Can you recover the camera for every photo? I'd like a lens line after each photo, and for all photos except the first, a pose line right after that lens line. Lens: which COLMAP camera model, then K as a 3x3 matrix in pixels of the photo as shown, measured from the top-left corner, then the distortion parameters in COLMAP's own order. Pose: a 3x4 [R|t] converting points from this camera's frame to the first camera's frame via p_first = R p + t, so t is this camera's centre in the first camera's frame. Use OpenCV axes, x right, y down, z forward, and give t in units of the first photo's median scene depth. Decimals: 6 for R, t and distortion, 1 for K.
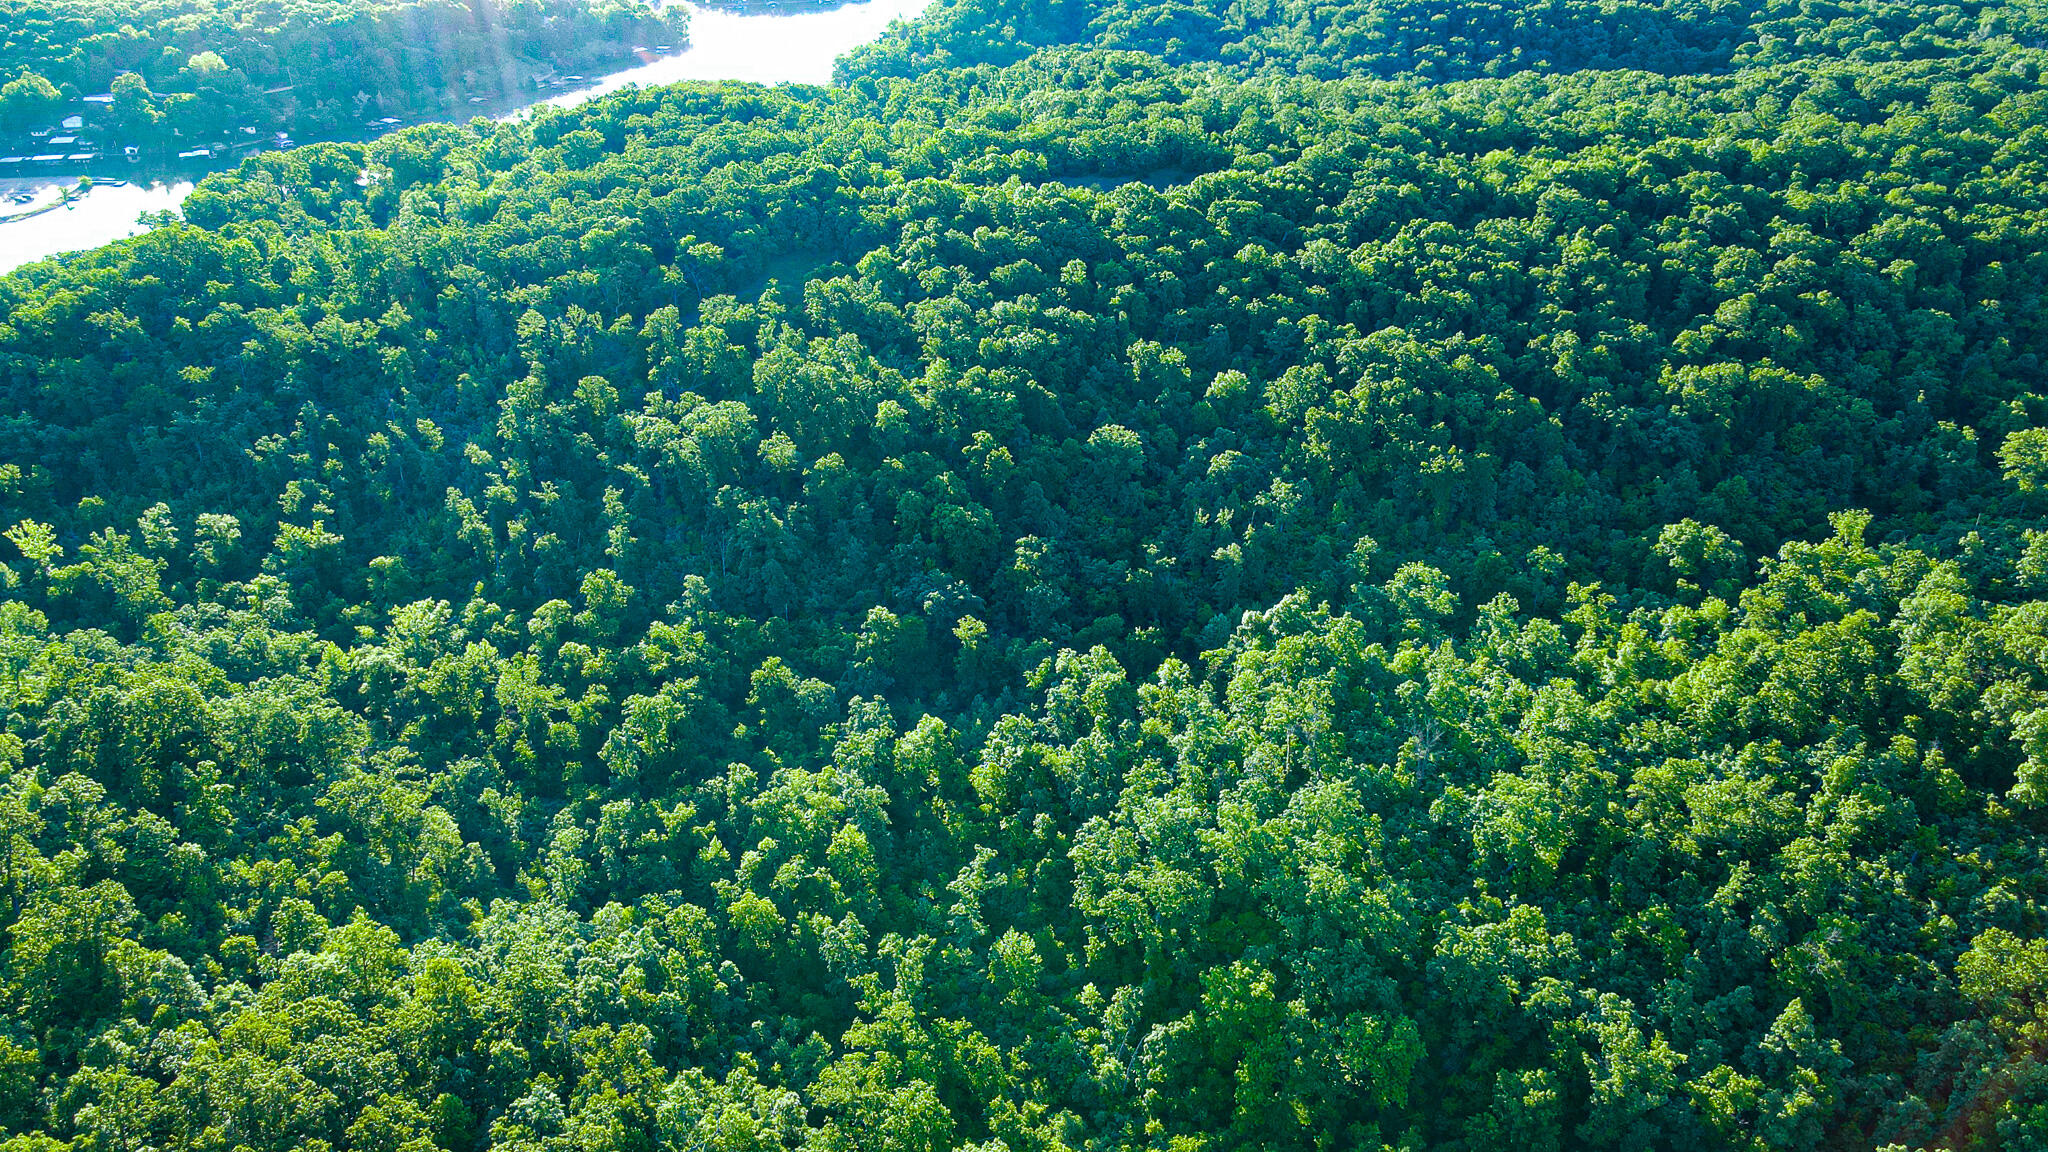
lens RADIAL K [[1501.6, 0, 1040.0], [0, 1501.6, 575.2], [0, 0, 1]] dist [0.016096, 0.005989]
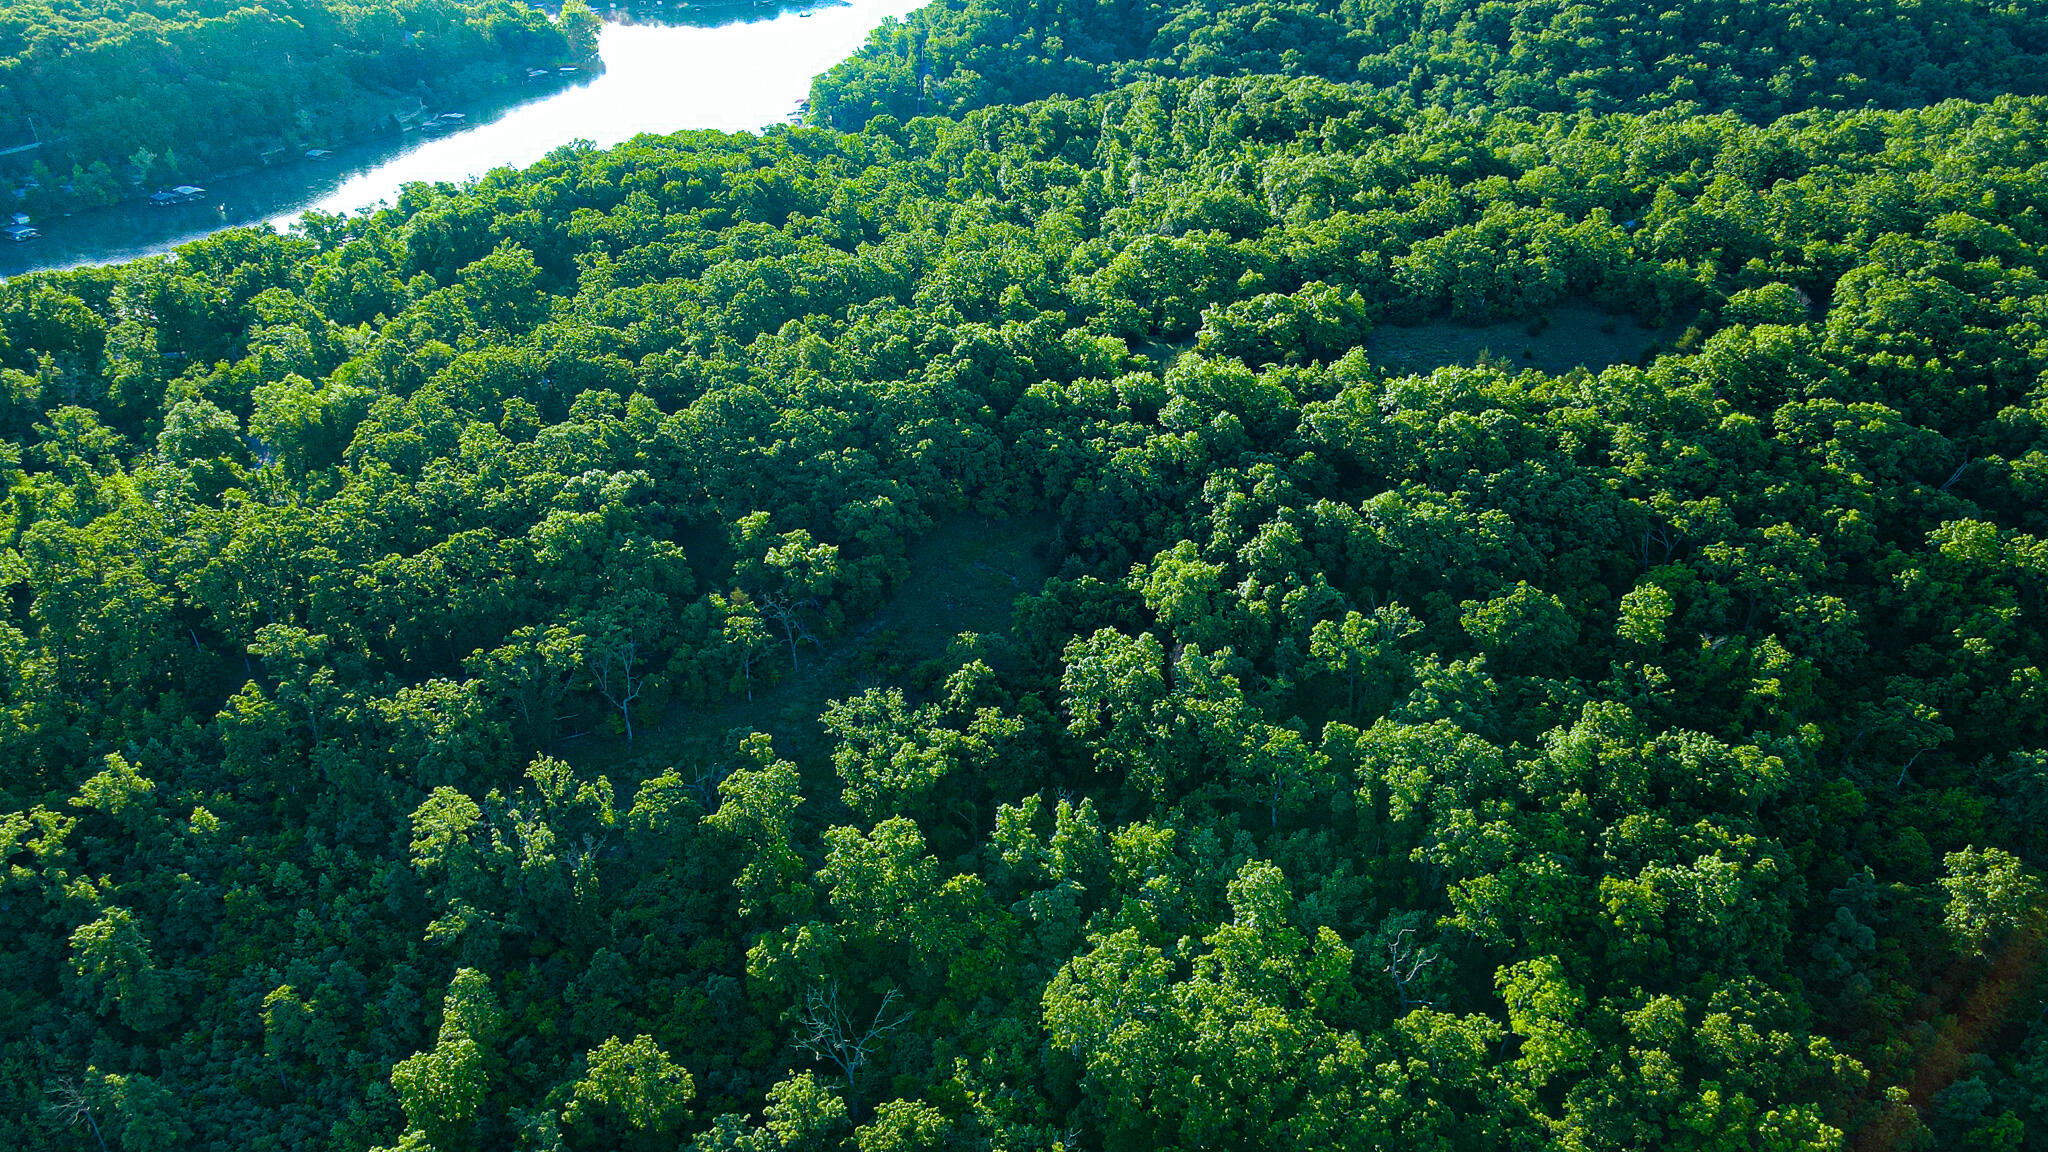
lens RADIAL K [[1501.6, 0, 1040.0], [0, 1501.6, 575.2], [0, 0, 1]] dist [0.016096, 0.005989]
pose [[0.996533, -0.043745, 0.070765, -0.154825], [0.043342, 0.999034, 0.007220, -0.179330], [-0.071013, -0.004128, 0.997467, 0.443217]]
